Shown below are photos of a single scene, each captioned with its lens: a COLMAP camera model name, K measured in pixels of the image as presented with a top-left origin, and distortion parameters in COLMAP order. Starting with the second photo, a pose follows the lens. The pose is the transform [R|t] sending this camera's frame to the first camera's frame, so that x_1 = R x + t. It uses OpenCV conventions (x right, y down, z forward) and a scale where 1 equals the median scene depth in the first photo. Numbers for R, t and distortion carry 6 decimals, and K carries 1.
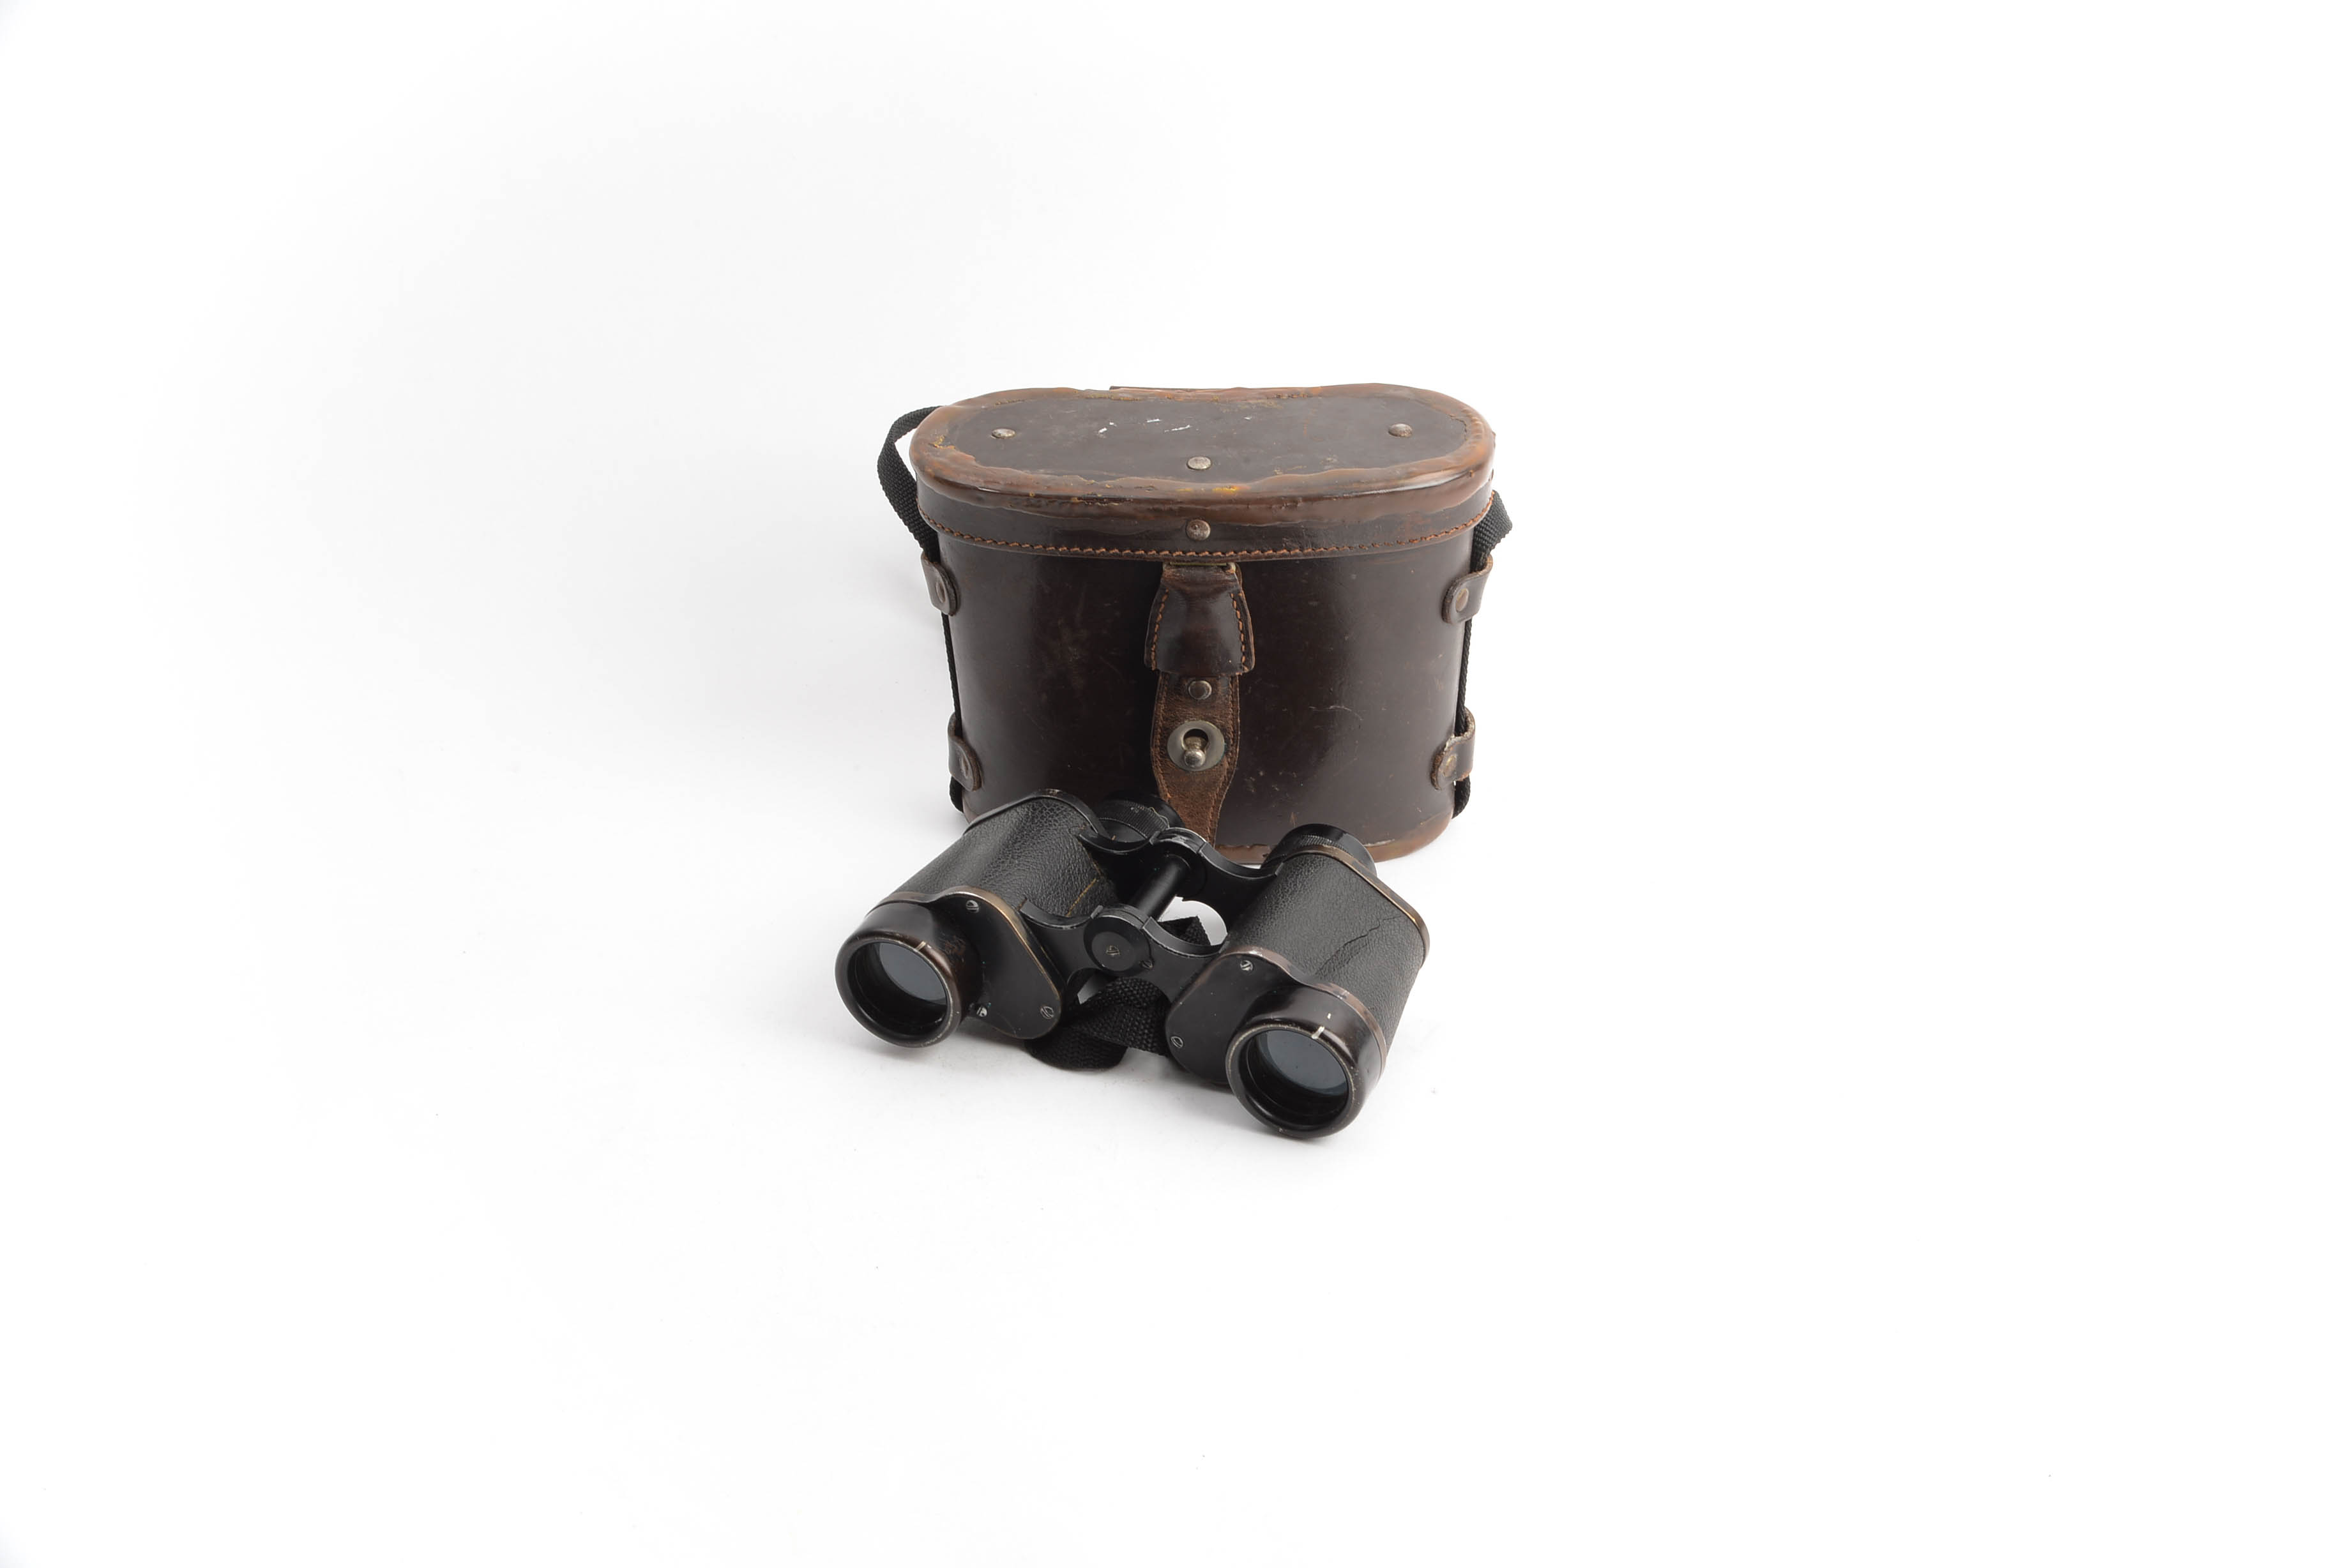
lens RADIAL K [[3130.8, 0, 1175.0], [0, 3130.8, 784.0], [0, 0, 1]] dist [0.007259, 0.001983]
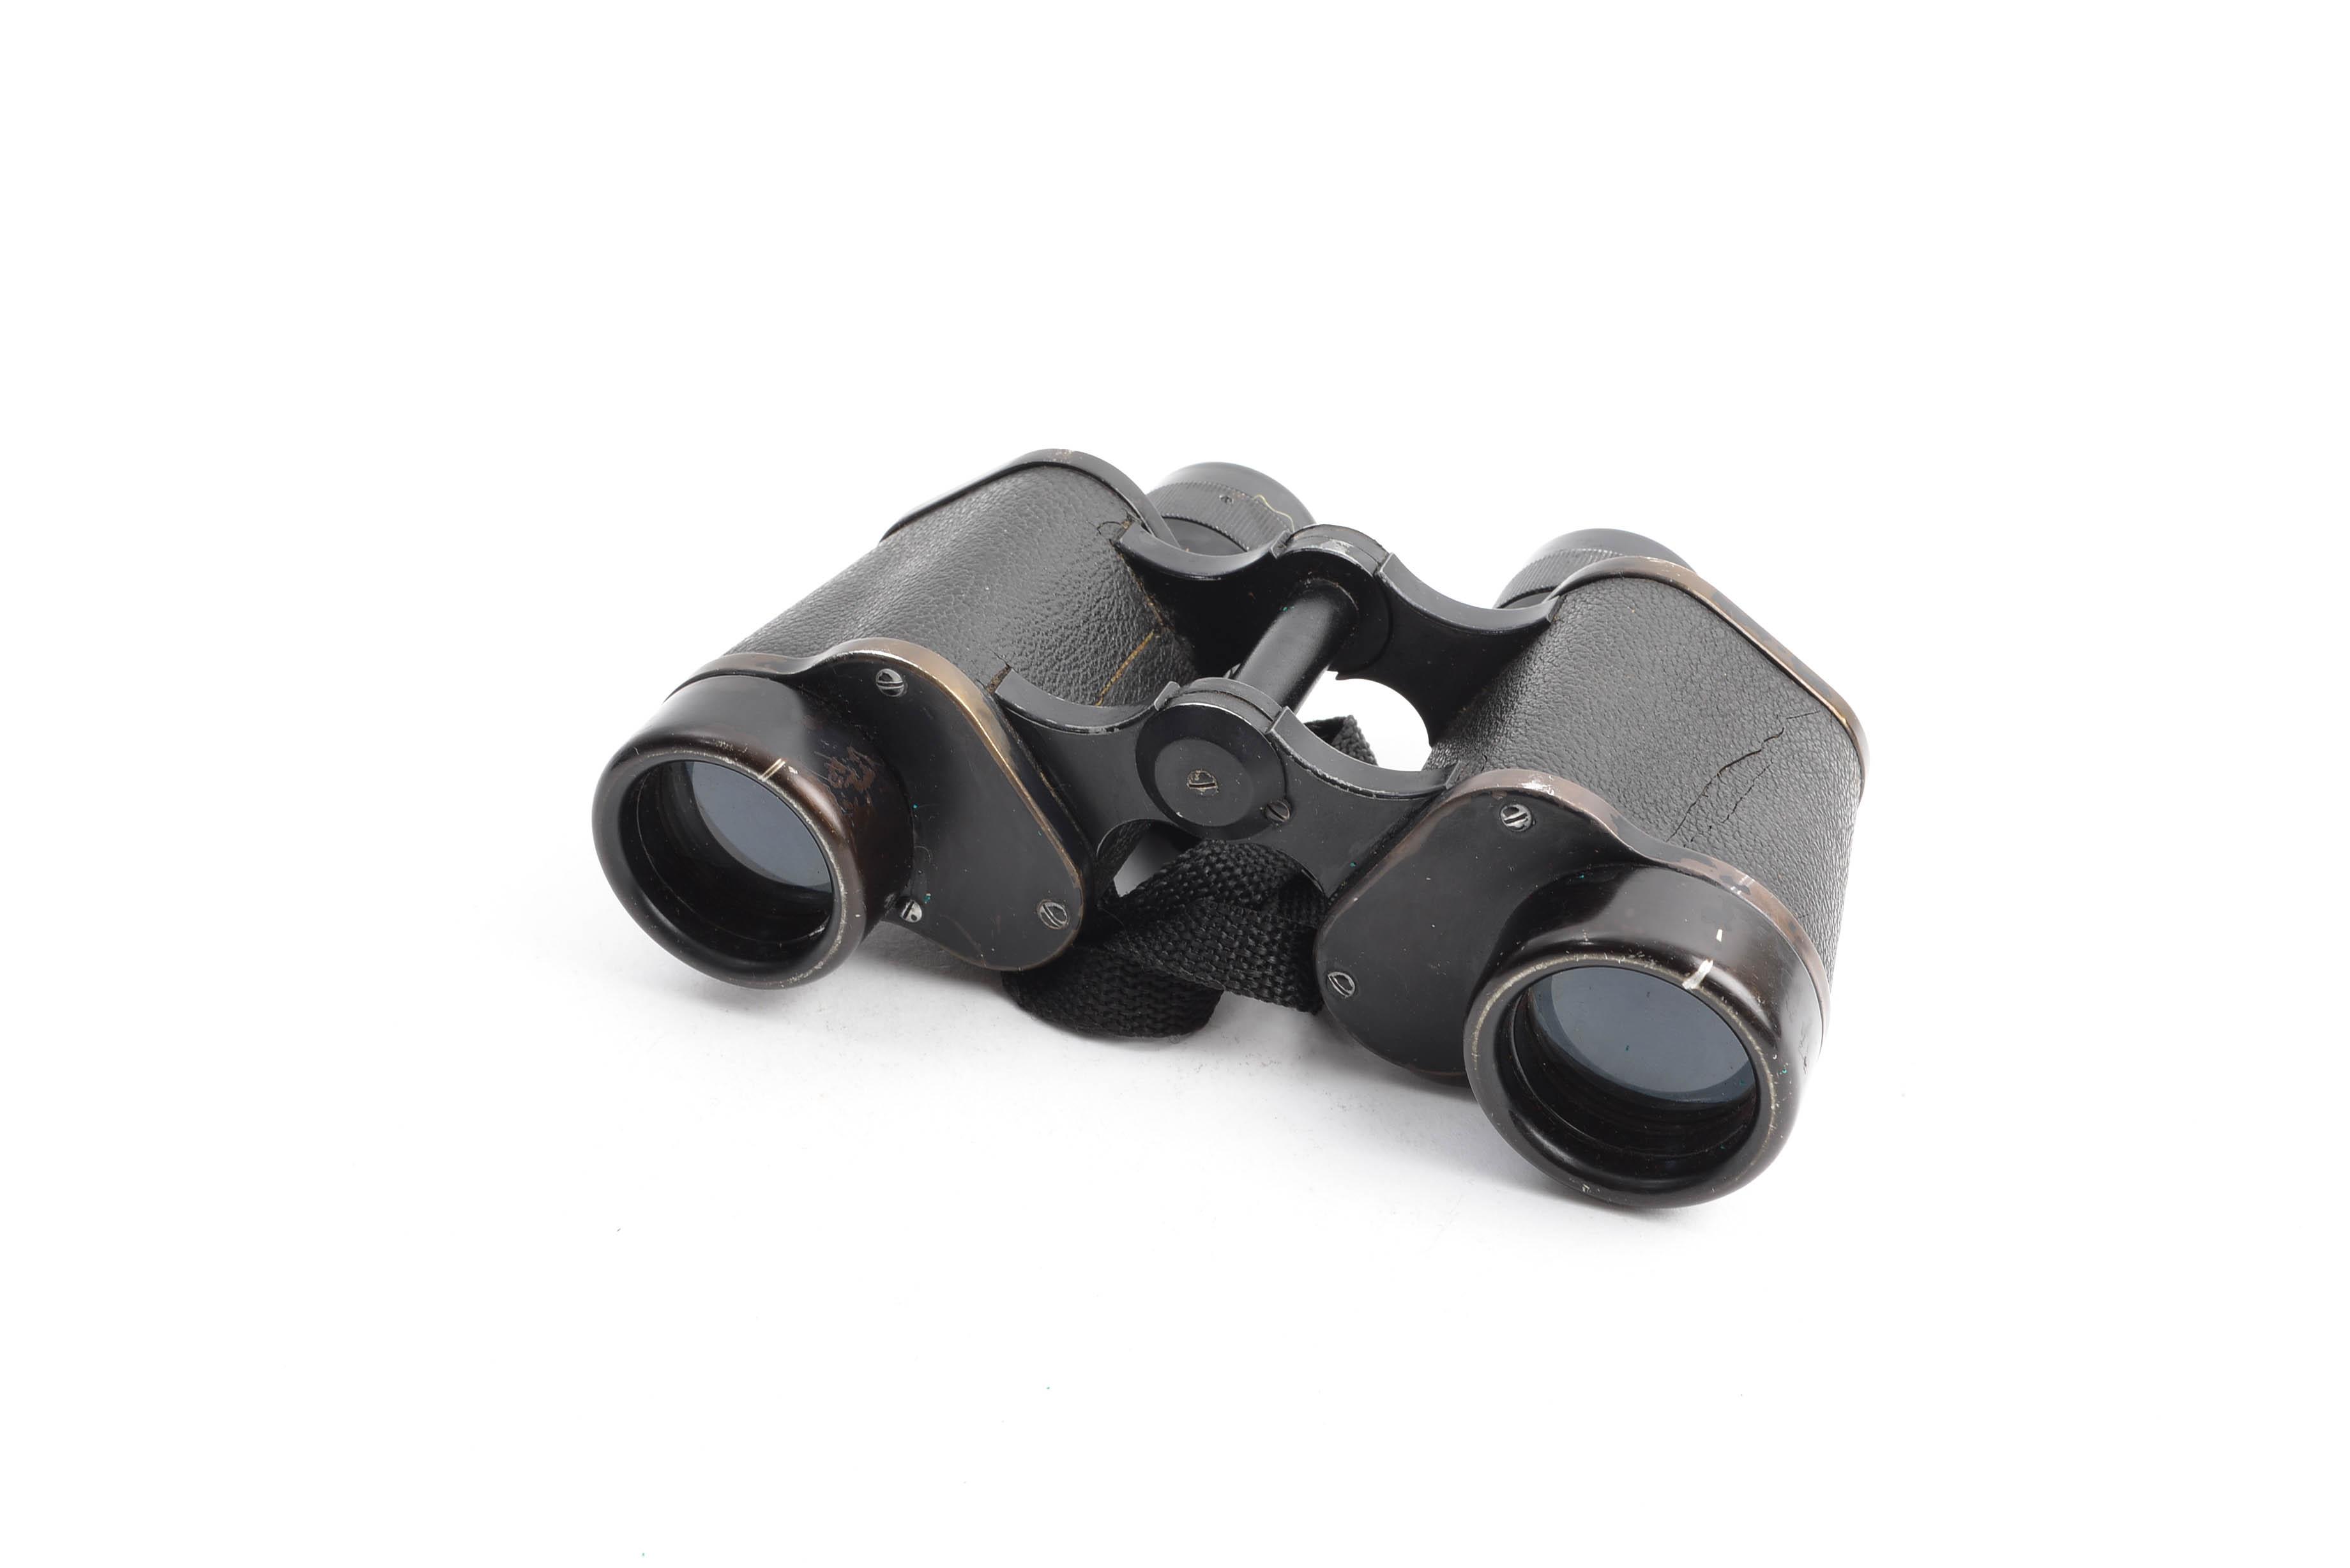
lens RADIAL K [[3130.8, 0, 1175.0], [0, 3130.8, 784.0], [0, 0, 1]] dist [0.007259, 0.001983]
pose [[0.999919, 0.005413, 0.011526, -0.028473], [-0.005954, 0.998858, 0.047404, 0.031979], [-0.011256, -0.047469, 0.998809, 0.544951]]
